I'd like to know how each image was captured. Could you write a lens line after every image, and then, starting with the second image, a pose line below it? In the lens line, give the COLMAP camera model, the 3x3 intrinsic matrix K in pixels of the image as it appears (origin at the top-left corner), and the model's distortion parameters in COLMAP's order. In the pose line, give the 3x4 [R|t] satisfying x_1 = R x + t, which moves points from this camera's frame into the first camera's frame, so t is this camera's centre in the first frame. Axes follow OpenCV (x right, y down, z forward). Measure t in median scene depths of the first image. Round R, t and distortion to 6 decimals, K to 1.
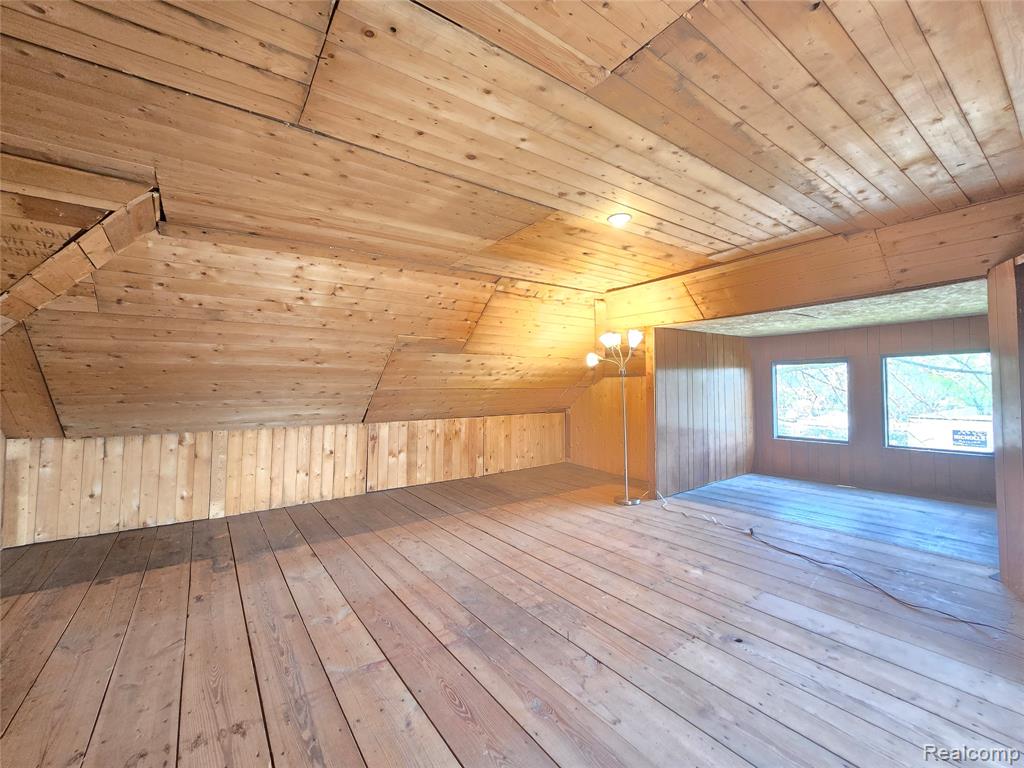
lens RADIAL K [[424.1, 0, 506.1], [0, 424.1, 382.0], [0, 0, 1]] dist [-0.006089, 0.001055]
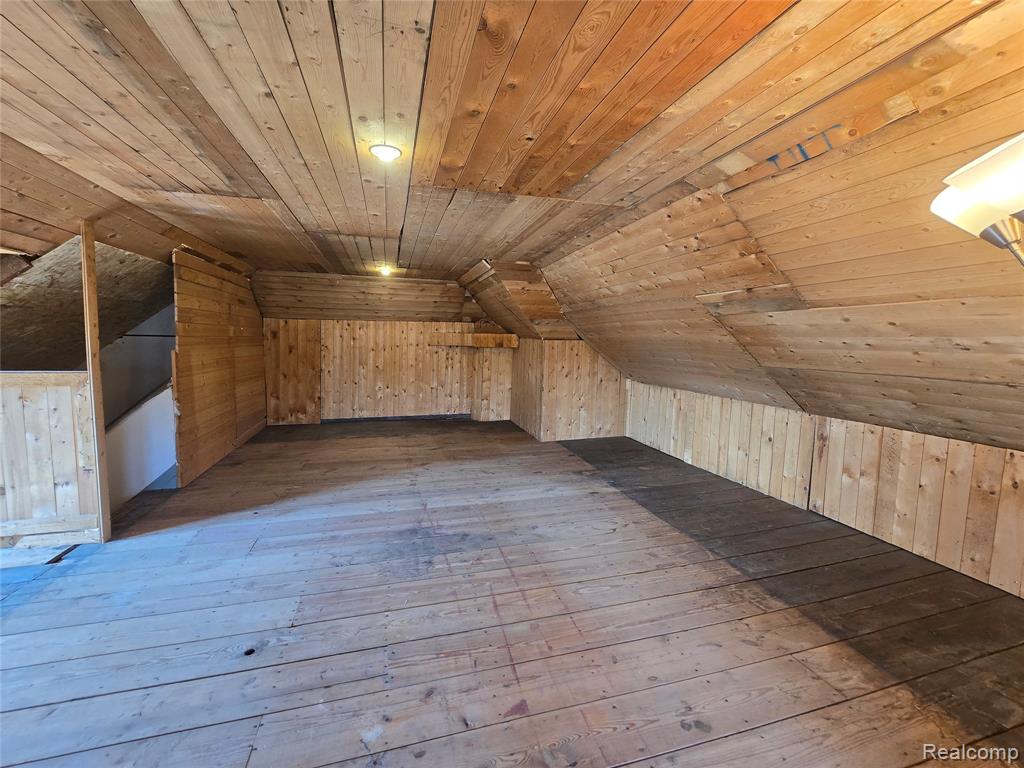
lens RADIAL K [[424.1, 0, 512.7], [0, 424.1, 379.1], [0, 0, 1]] dist [-0.006089, 0.001055]
pose [[-0.331495, 0.088628, -0.939285, 0.768138], [-0.005209, 0.995391, 0.095761, -0.038254], [0.943442, 0.036637, -0.329506, 1.198000]]
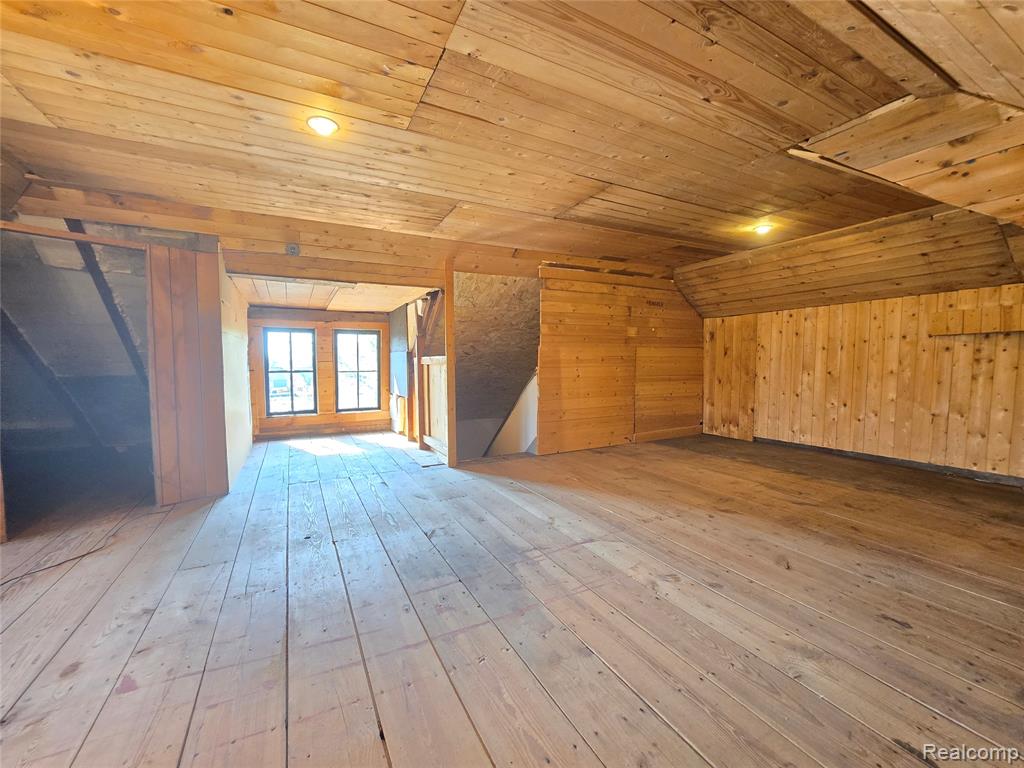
lens RADIAL K [[424.1, 0, 514.9], [0, 424.1, 387.1], [0, 0, 1]] dist [-0.006089, 0.001055]
pose [[-0.990044, 0.007445, 0.140559, -0.168039], [0.014980, 0.998502, 0.052622, 0.064600], [-0.139957, 0.054203, -0.988673, 1.430004]]
